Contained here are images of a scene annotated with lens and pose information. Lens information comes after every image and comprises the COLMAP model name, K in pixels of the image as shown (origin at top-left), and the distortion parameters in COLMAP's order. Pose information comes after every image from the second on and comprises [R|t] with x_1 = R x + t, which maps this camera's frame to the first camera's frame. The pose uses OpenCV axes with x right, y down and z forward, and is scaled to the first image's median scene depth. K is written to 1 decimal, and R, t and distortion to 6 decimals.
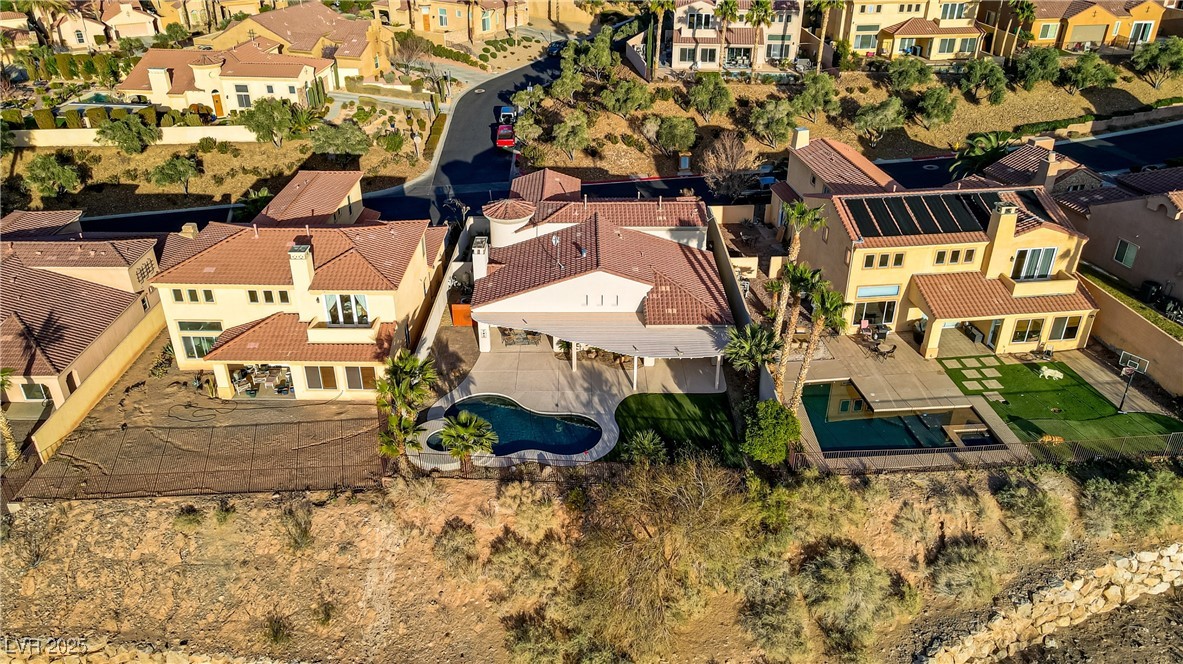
lens RADIAL K [[870.9, 0, 590.2], [0, 870.9, 327.2], [0, 0, 1]] dist [0.014215, 0.023750]
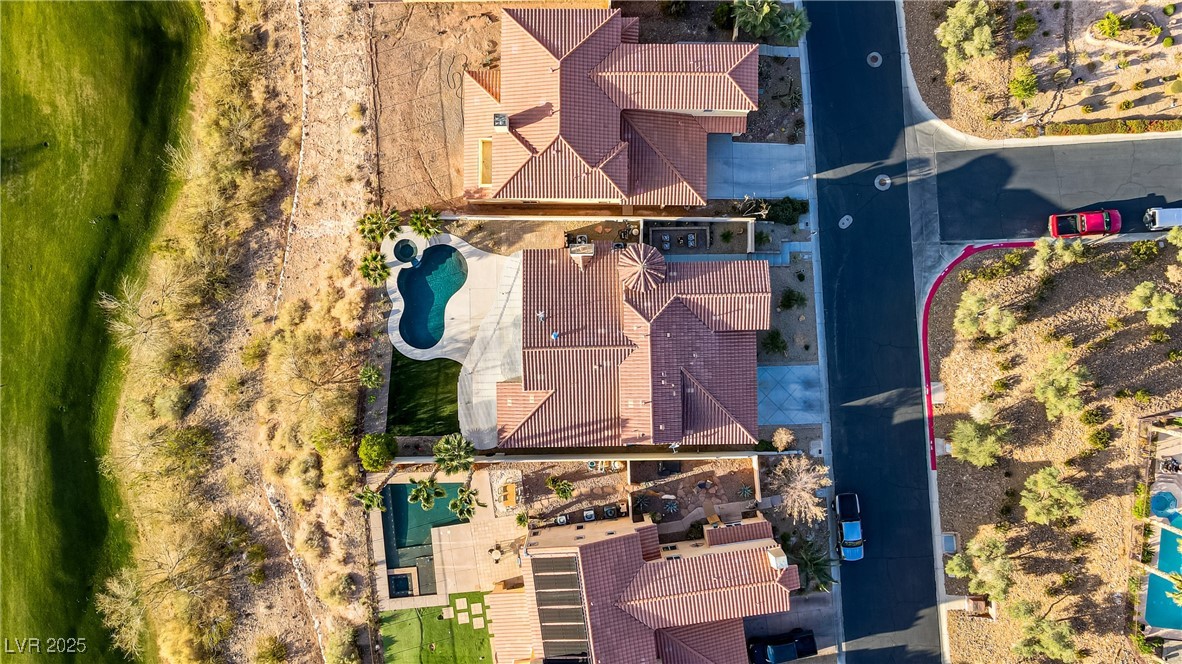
lens RADIAL K [[870.2, 0, 585.8], [0, 870.2, 329.0], [0, 0, 1]] dist [0.014215, 0.023750]
pose [[0.010707, 0.999943, -0.000068, -0.017714], [-0.477895, 0.005176, 0.878402, -1.244783], [0.878352, -0.009372, 0.477923, 0.465964]]
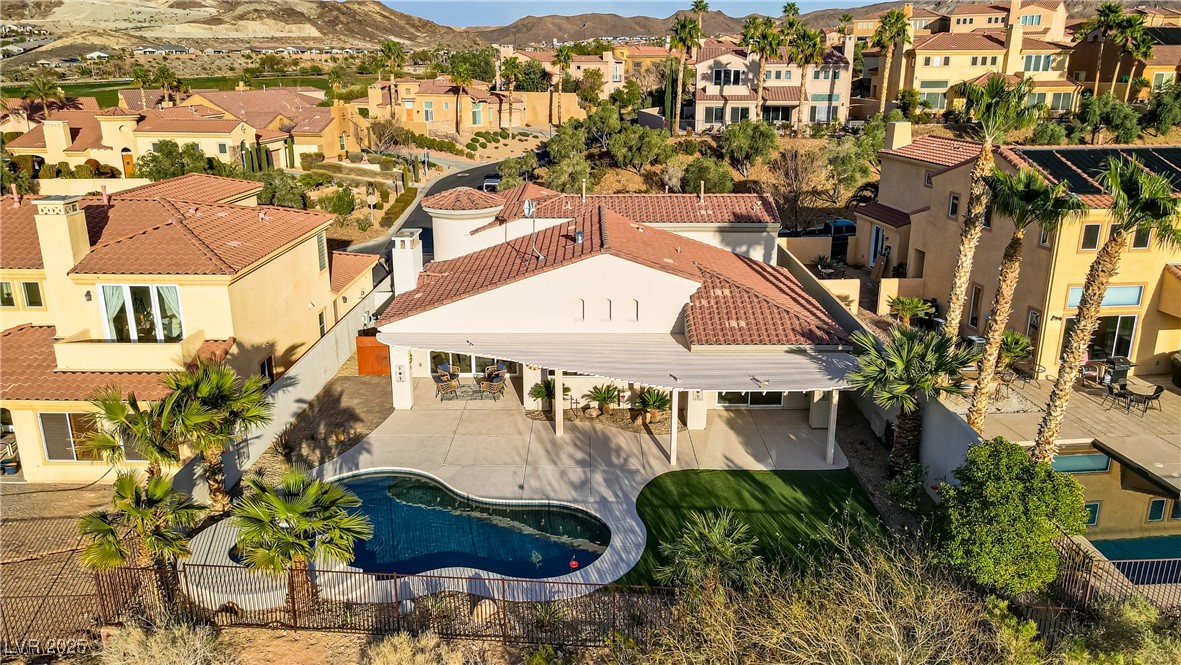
lens RADIAL K [[869.4, 0, 590.6], [0, 869.4, 334.5], [0, 0, 1]] dist [0.014215, 0.023750]
pose [[0.999965, 0.002476, -0.008031, 0.005489], [-0.004023, 0.980049, -0.198717, 0.097684], [0.007379, 0.198742, 0.980024, 0.460468]]
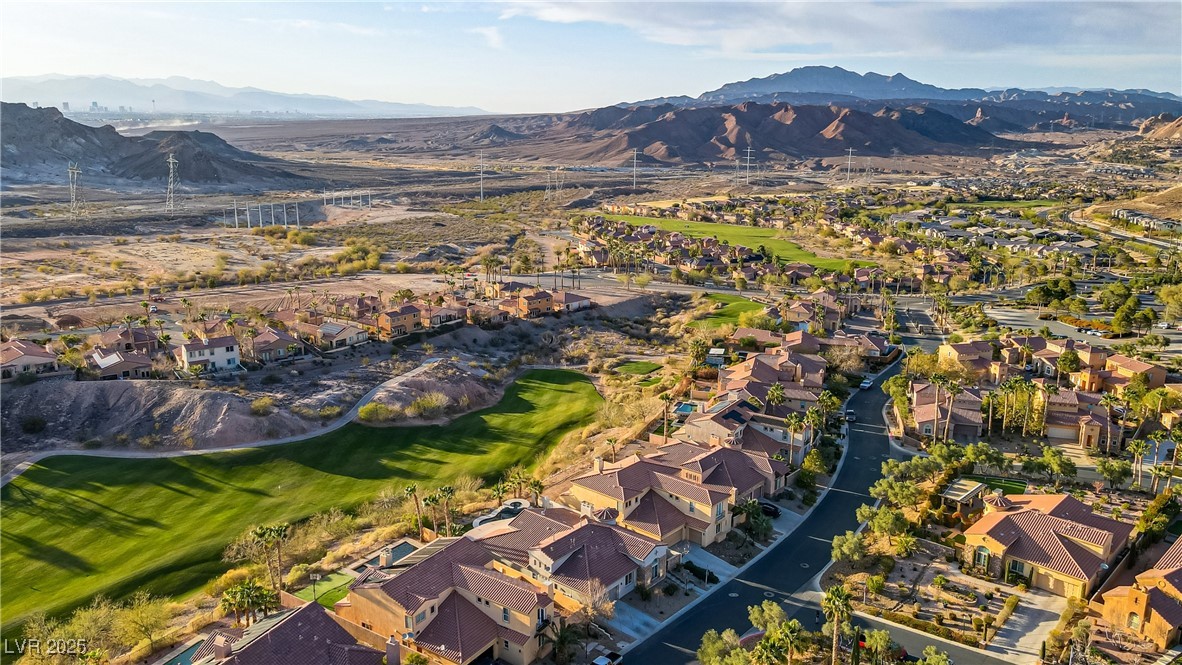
lens RADIAL K [[870.2, 0, 591.9], [0, 870.2, 335.6], [0, 0, 1]] dist [0.014215, 0.023750]
pose [[-0.648811, 0.188715, -0.737178, 1.501079], [-0.361266, 0.776232, 0.516673, -1.674463], [0.669725, 0.601540, -0.435451, 1.841366]]
